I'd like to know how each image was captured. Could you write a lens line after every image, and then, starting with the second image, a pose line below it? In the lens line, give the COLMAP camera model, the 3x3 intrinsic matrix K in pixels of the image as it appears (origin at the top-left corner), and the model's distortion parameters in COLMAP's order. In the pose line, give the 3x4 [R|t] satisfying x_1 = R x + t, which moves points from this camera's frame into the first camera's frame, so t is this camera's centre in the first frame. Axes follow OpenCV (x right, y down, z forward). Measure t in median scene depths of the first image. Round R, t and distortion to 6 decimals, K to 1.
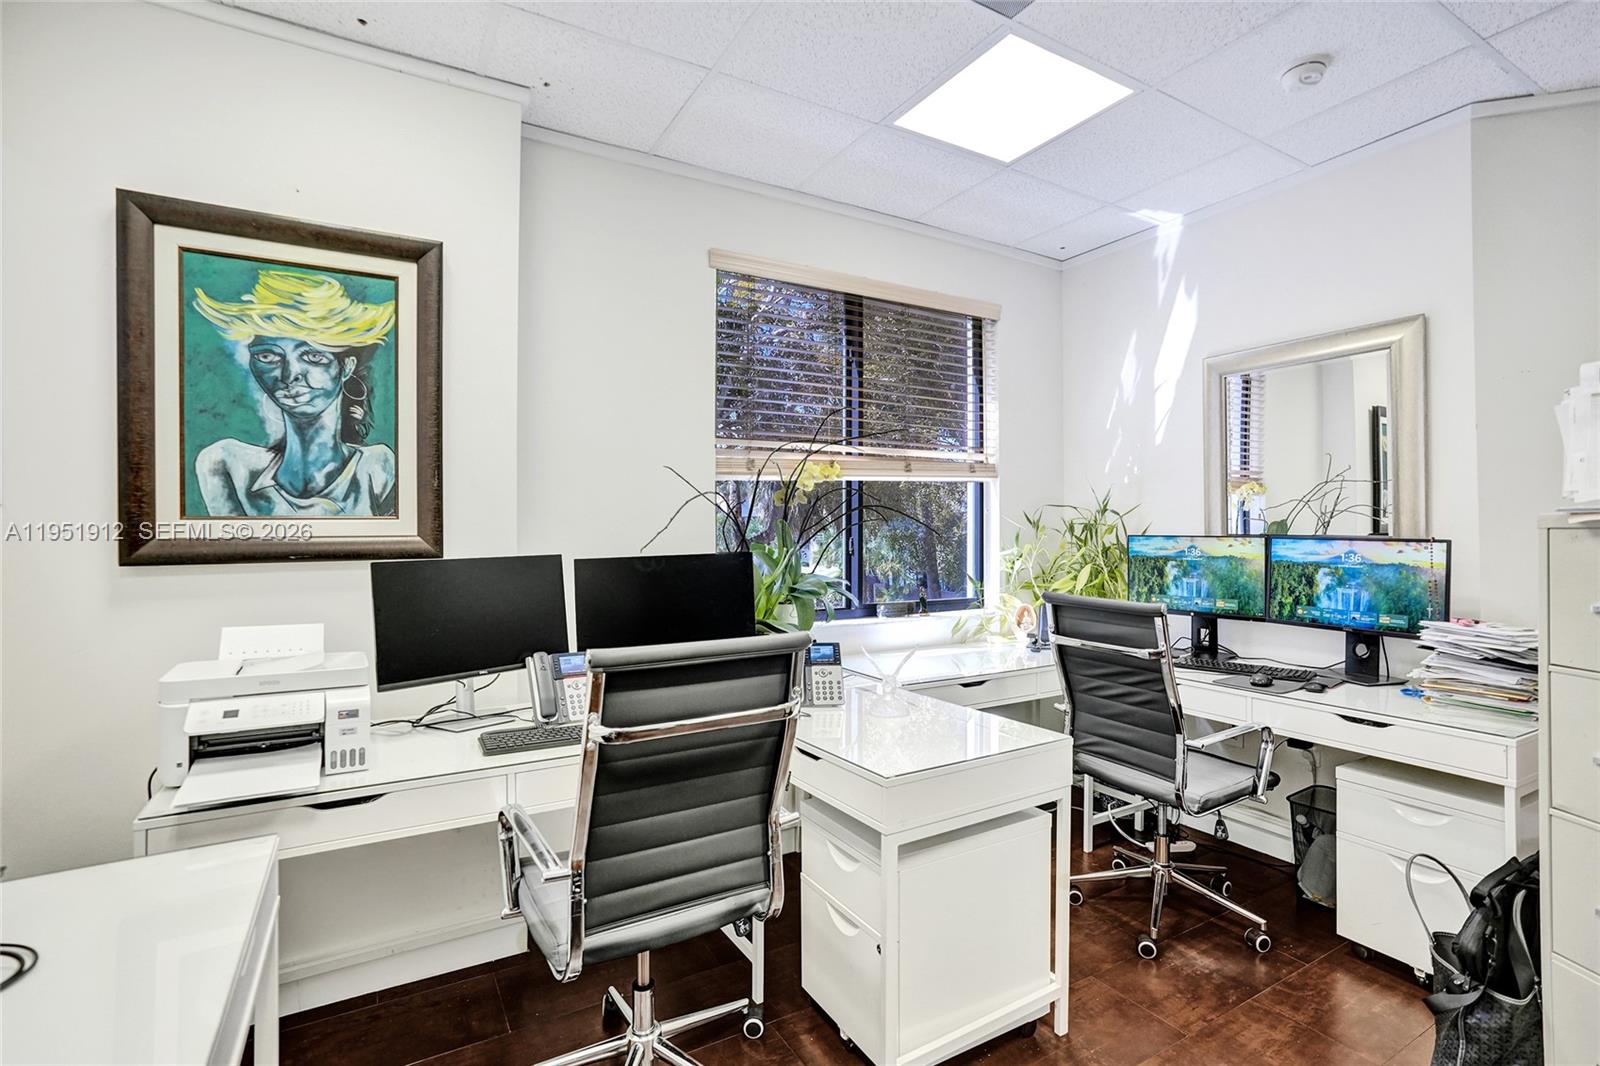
lens RADIAL K [[748.5, 0, 800.1], [0, 748.5, 527.6], [0, 0, 1]] dist [-0.032440, 0.005397]
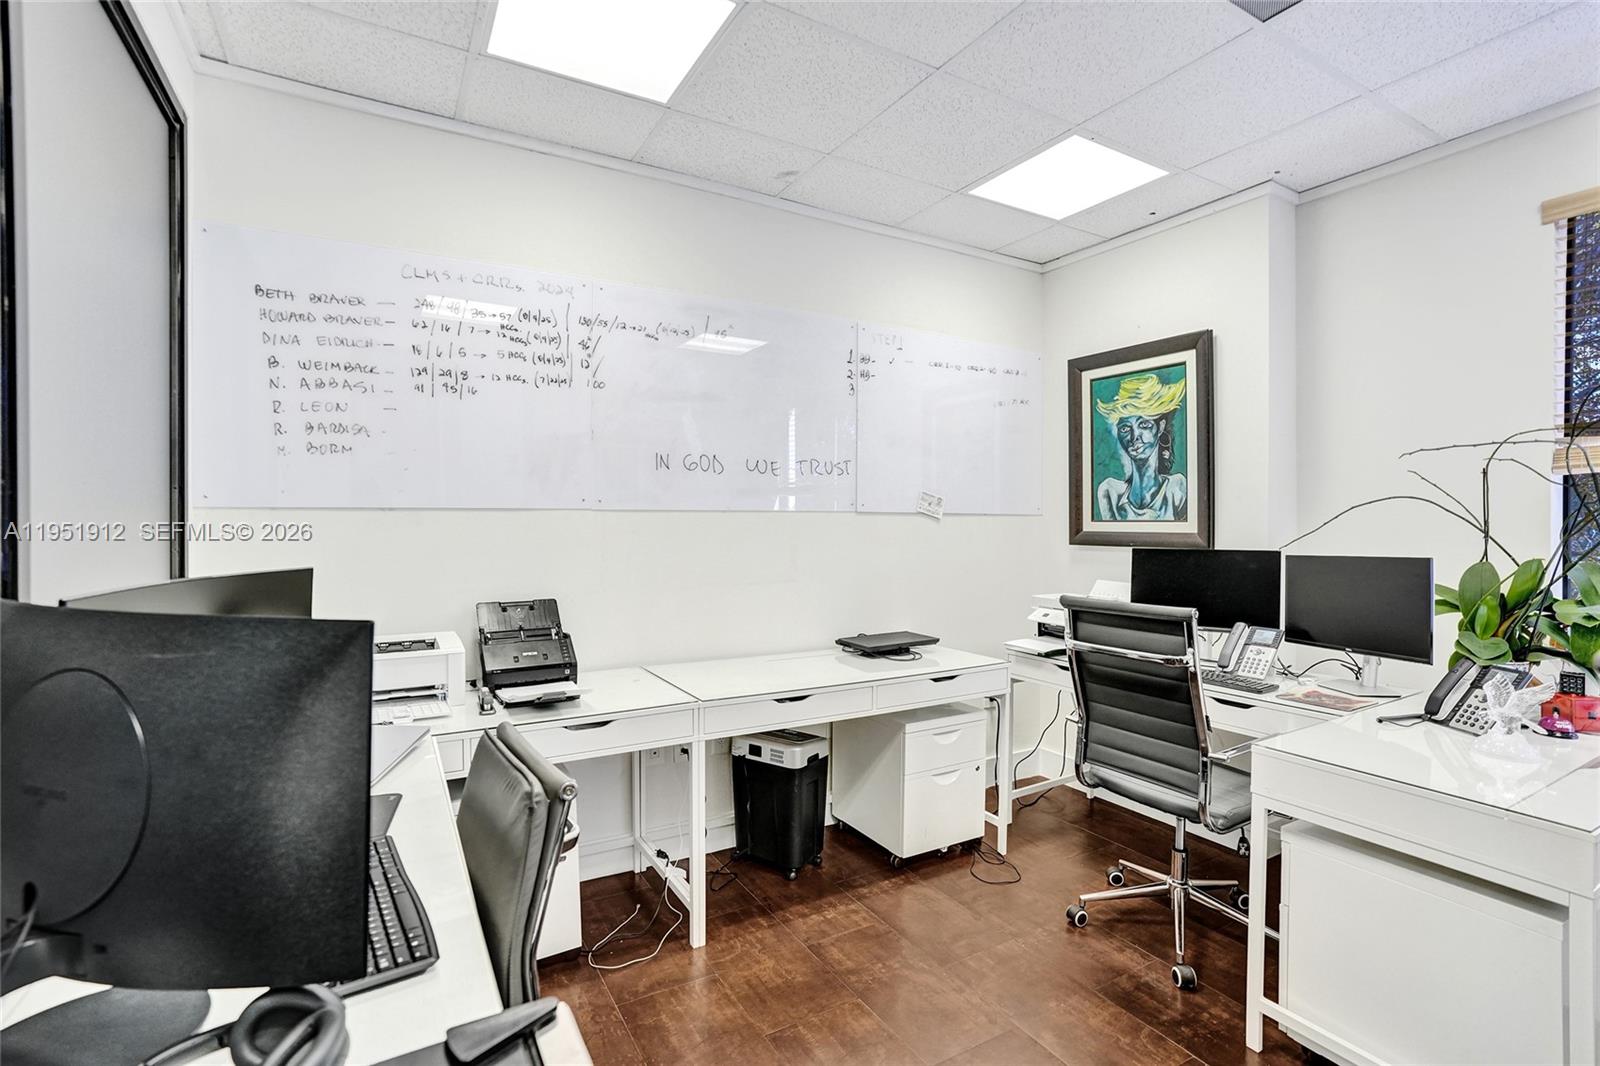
lens RADIAL K [[748.5, 0, 800.0], [0, 748.5, 527.8], [0, 0, 1]] dist [-0.032440, 0.005397]
pose [[-0.002590, 0.009806, -0.999949, 1.024004], [-0.007988, 0.999920, 0.009826, -0.008238], [0.999965, 0.008013, -0.002512, 0.228186]]
